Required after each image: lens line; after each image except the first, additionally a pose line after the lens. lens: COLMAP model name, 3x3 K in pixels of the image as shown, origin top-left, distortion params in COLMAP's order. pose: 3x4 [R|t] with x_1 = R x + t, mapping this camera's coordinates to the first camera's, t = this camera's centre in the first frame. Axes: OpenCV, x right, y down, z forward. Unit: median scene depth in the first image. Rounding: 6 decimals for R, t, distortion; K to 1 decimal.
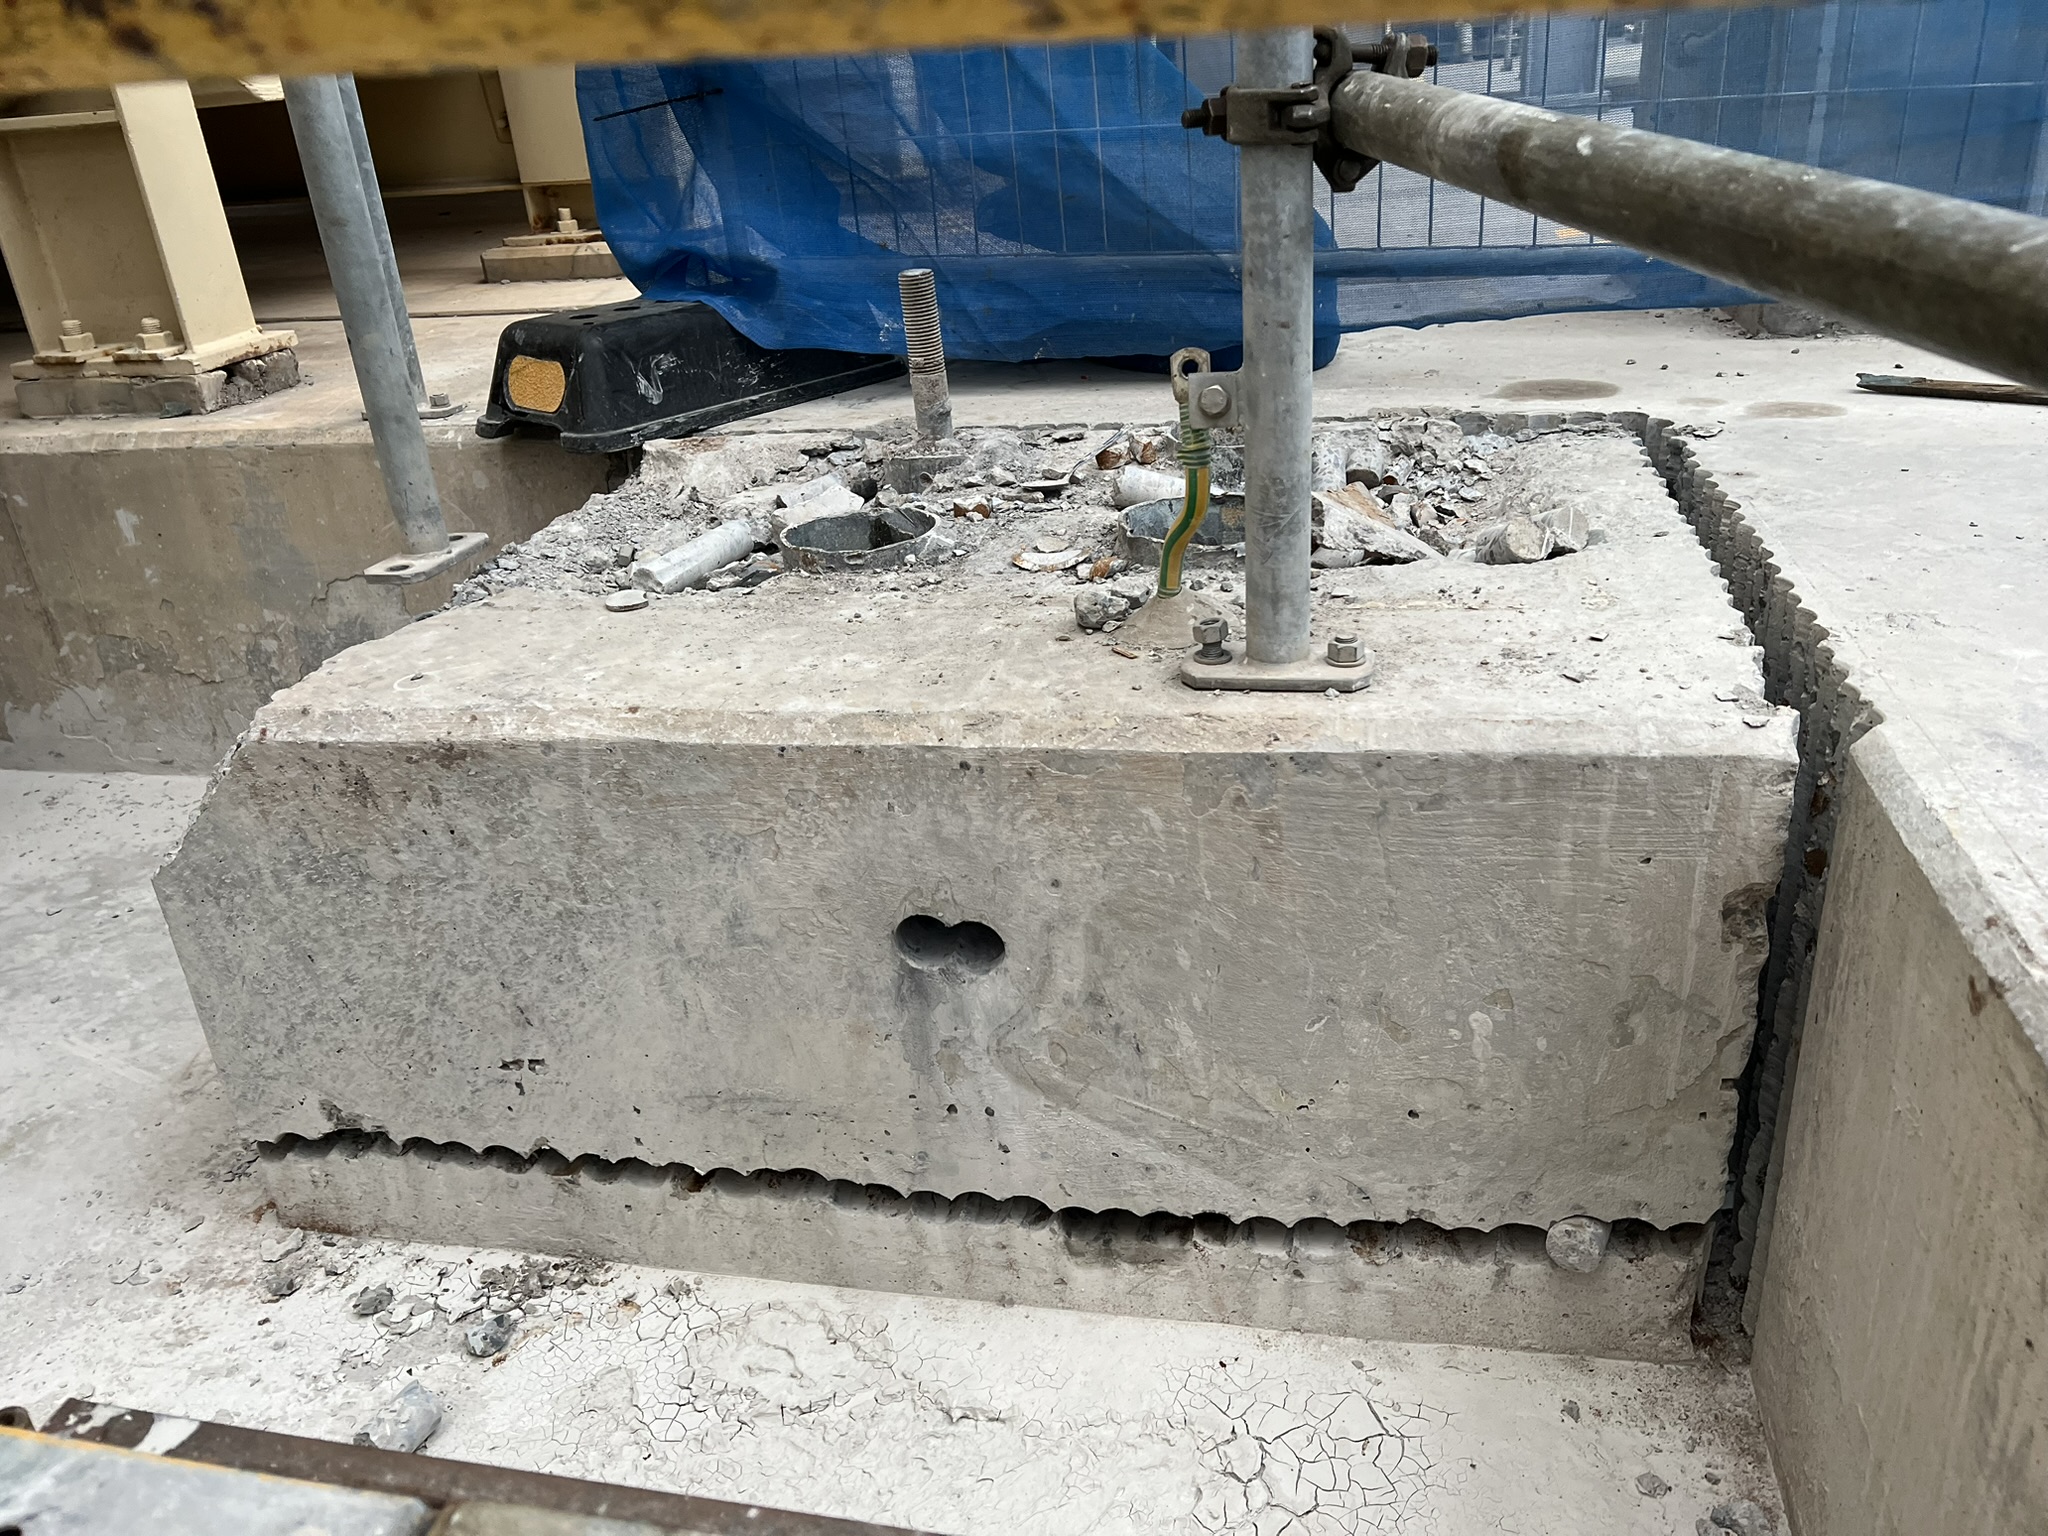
lens RADIAL K [[1592.6, 0, 1021.7], [0, 1592.6, 768.8], [0, 0, 1]] dist [0.029812, -0.001756]
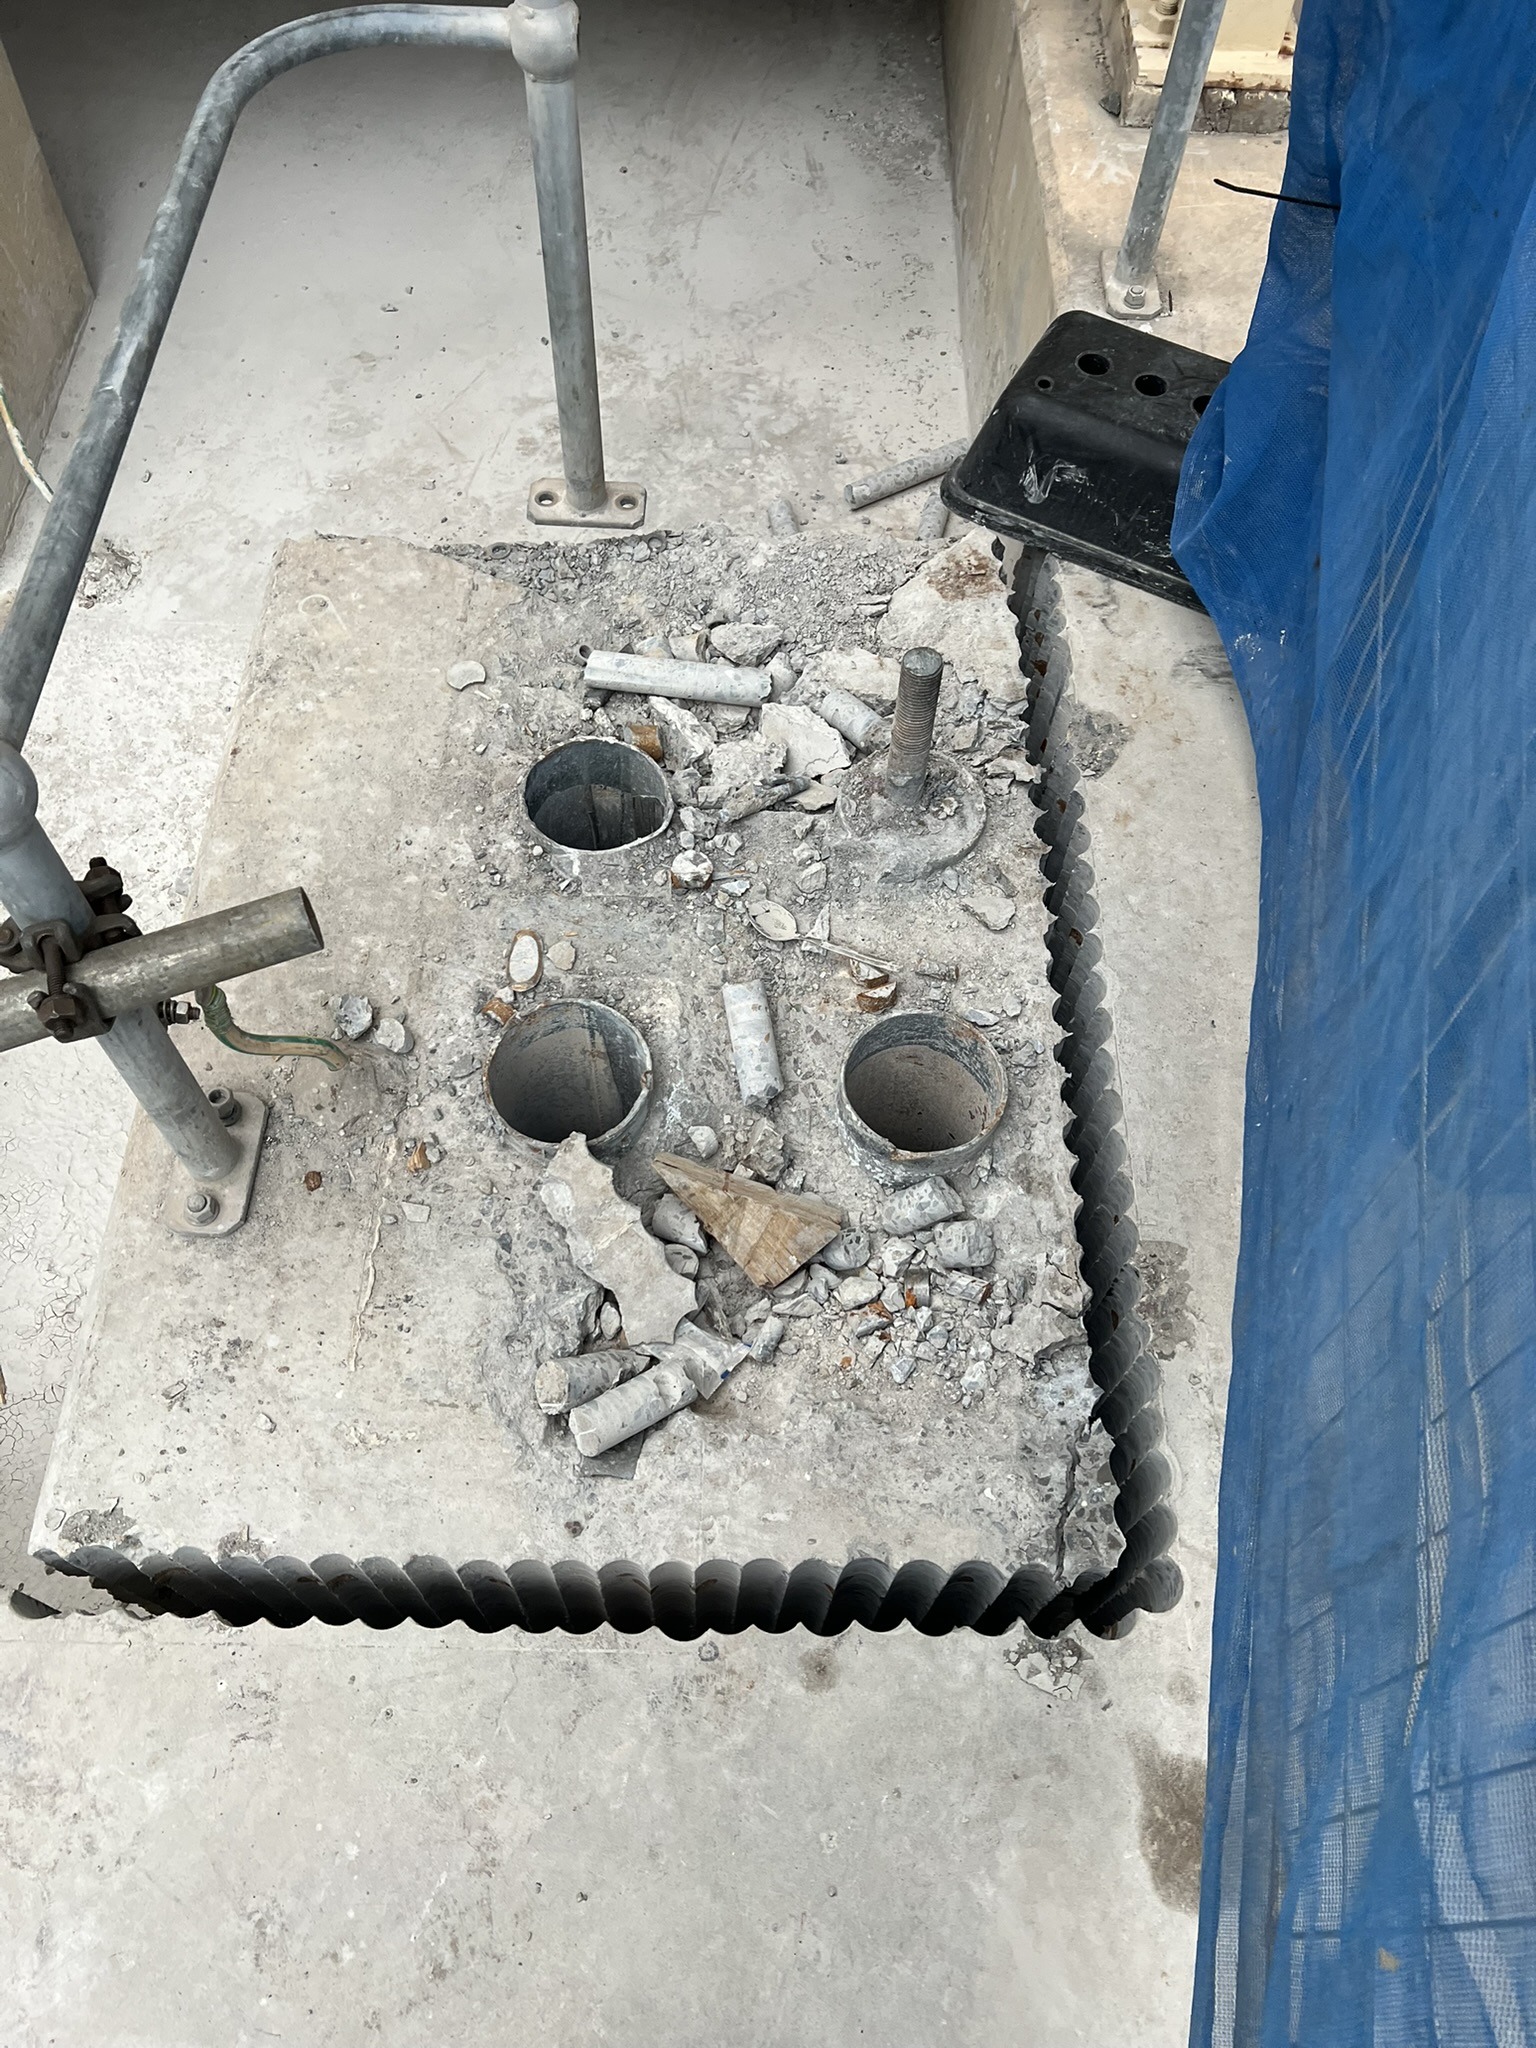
lens RADIAL K [[1592.6, 0, 765.8], [0, 1592.6, 1025.2], [0, 0, 1]] dist [0.029812, -0.001756]
pose [[0.181793, 0.880818, -0.437162, 0.589361], [-0.430100, 0.471014, 0.770168, -1.070438], [0.884288, 0.048012, 0.464468, 0.694229]]
